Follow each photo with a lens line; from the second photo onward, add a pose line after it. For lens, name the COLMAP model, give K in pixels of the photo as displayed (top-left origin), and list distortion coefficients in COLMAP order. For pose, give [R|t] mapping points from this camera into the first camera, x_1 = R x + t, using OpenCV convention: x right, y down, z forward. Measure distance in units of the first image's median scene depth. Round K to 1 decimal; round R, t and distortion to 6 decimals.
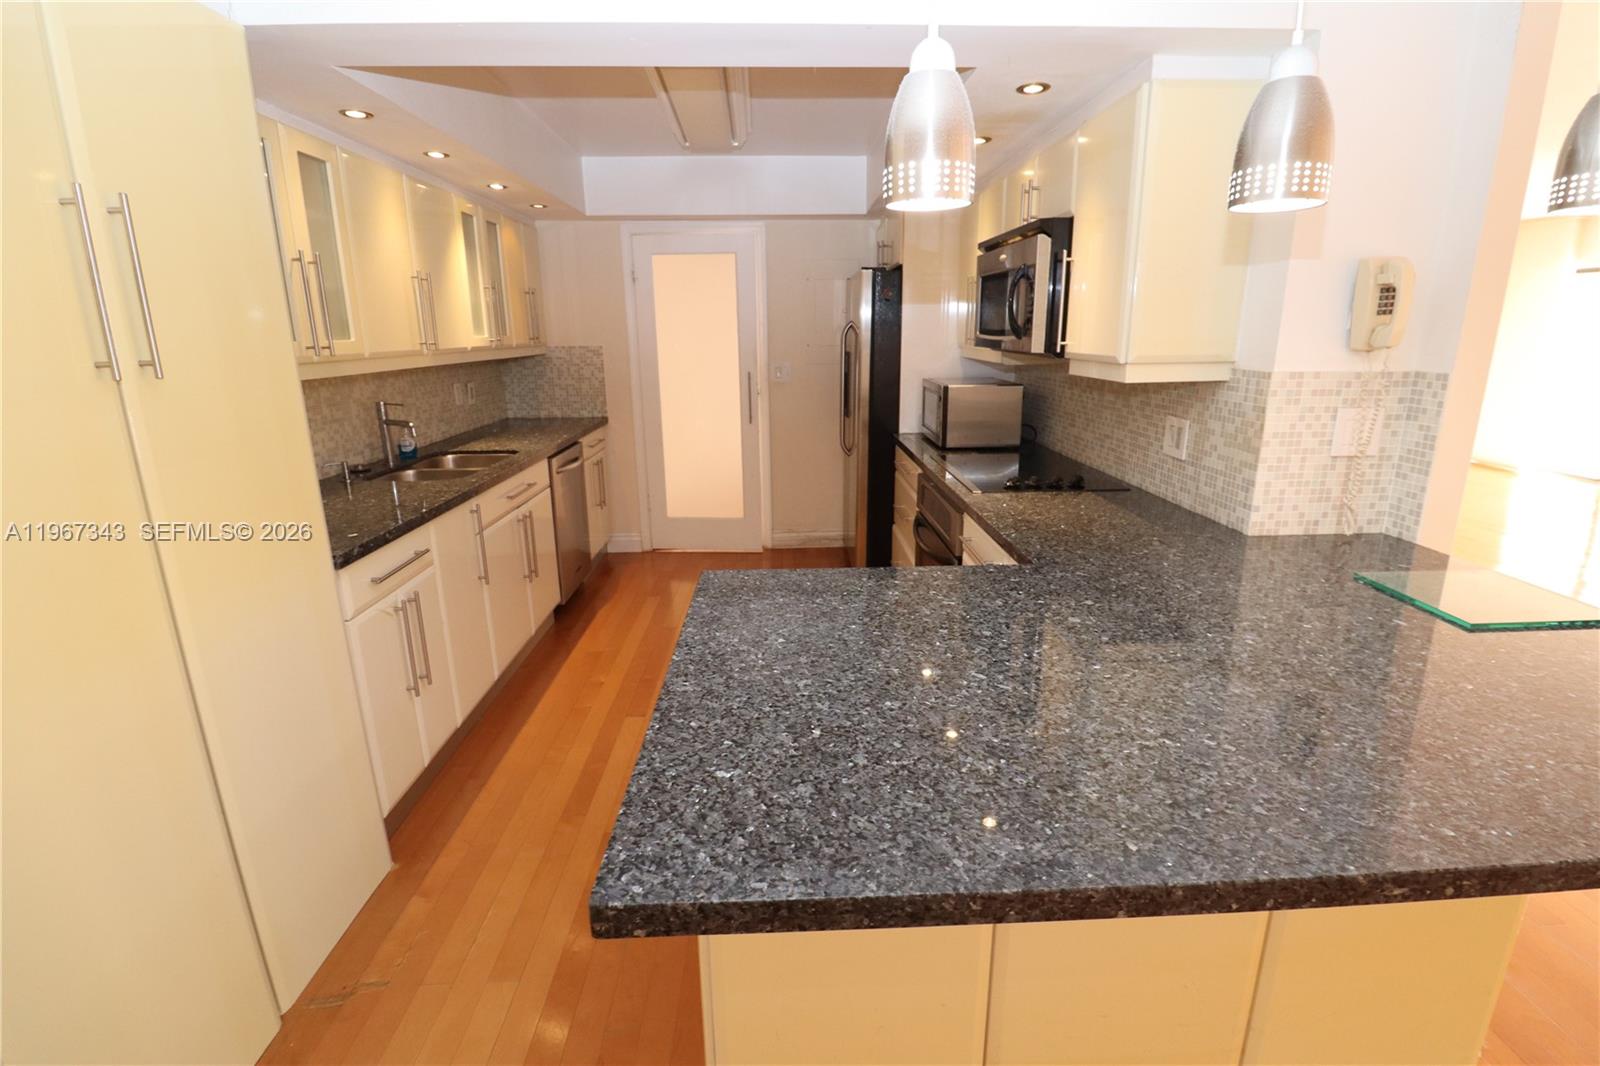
lens RADIAL K [[777.4, 0, 826.7], [0, 777.4, 533.3], [0, 0, 1]] dist [-0.019538, -0.001673]
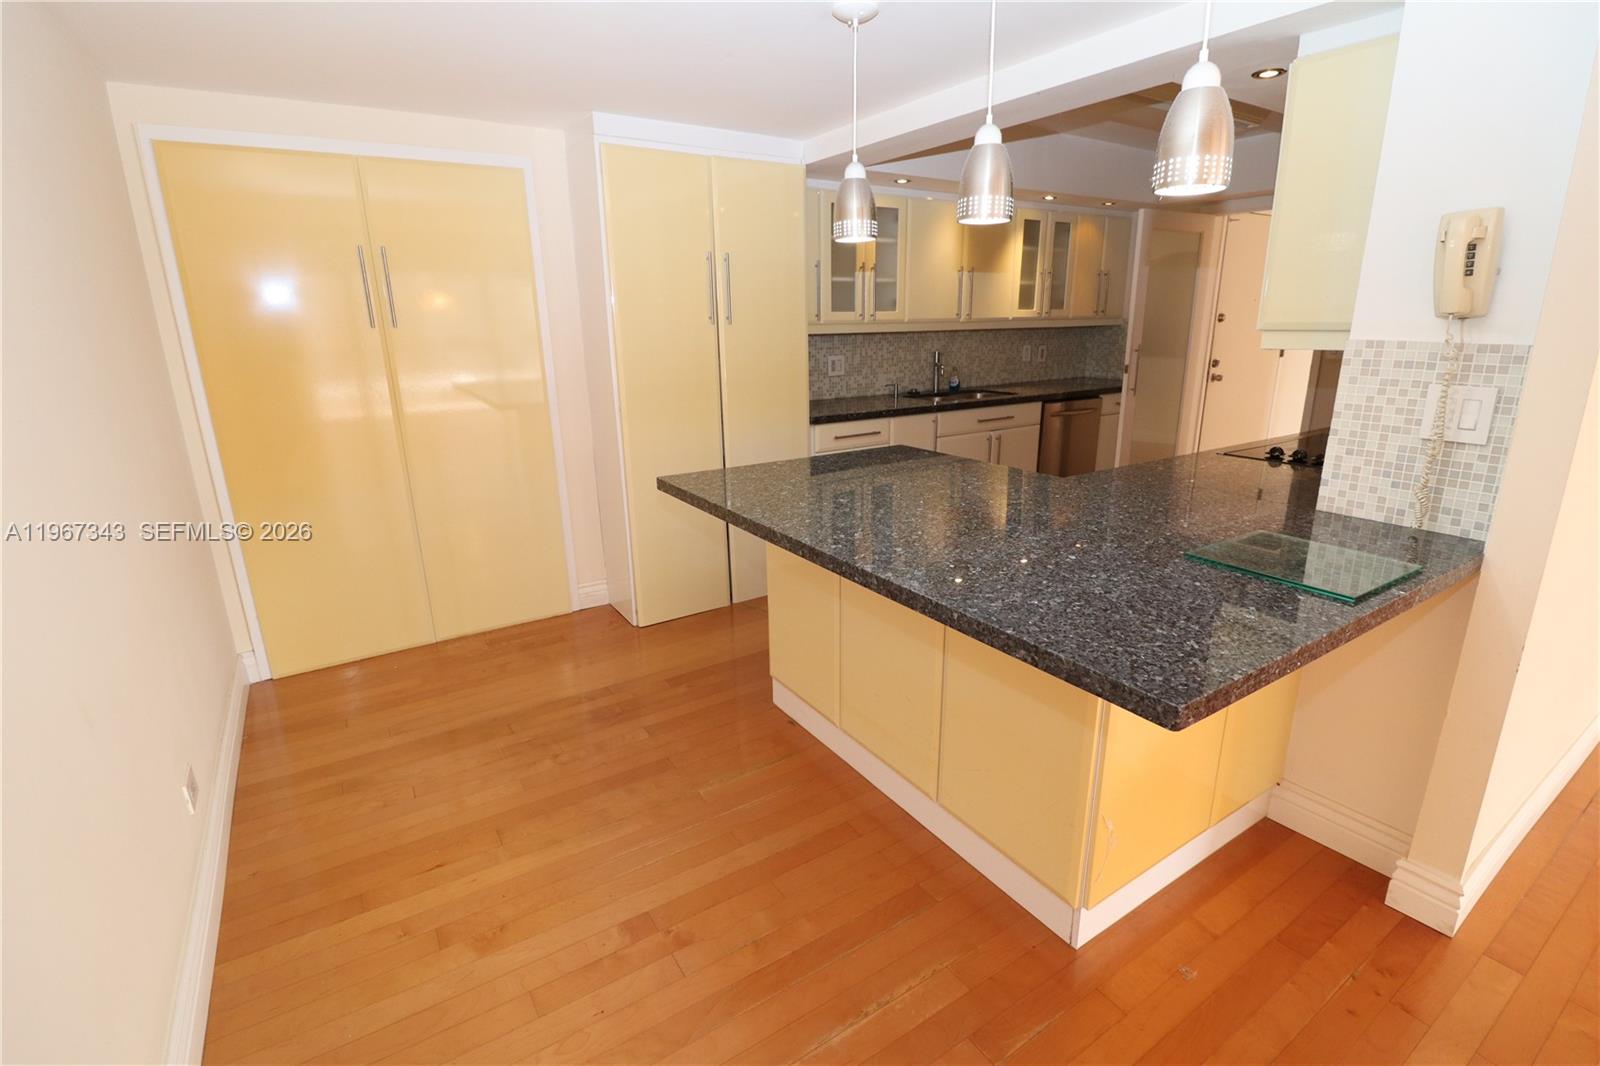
lens RADIAL K [[740.3, 0, 808.2], [0, 740.3, 534.5], [0, 0, 1]] dist [-0.007746, -0.010832]
pose [[0.508256, 0.243488, -0.826069, 0.990260], [-0.210819, 0.965193, 0.154785, 0.024633], [0.835004, 0.095480, 0.541897, -0.034676]]
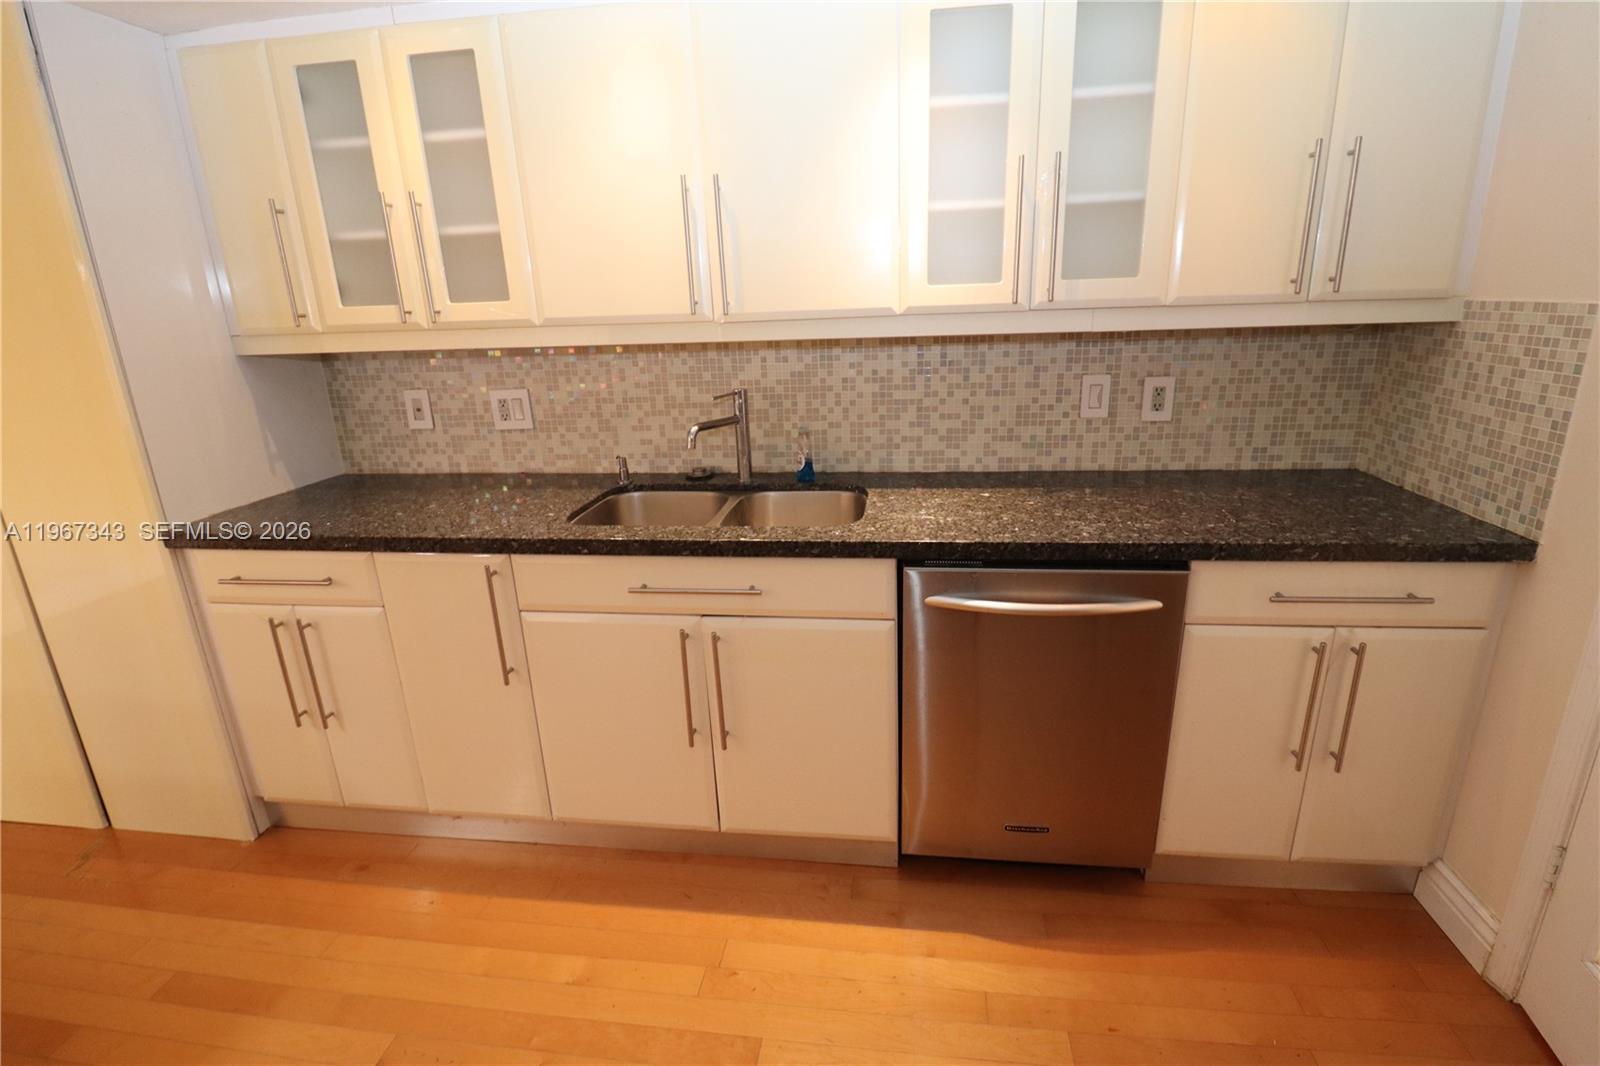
lens RADIAL K [[740.3, 0, 796.5], [0, 740.3, 523.8], [0, 0, 1]] dist [-0.007746, -0.010832]
pose [[-0.190258, 0.291699, -0.937397, 0.080657], [-0.216274, 0.918927, 0.329847, -0.439021], [0.957615, 0.265491, -0.111746, 1.769008]]
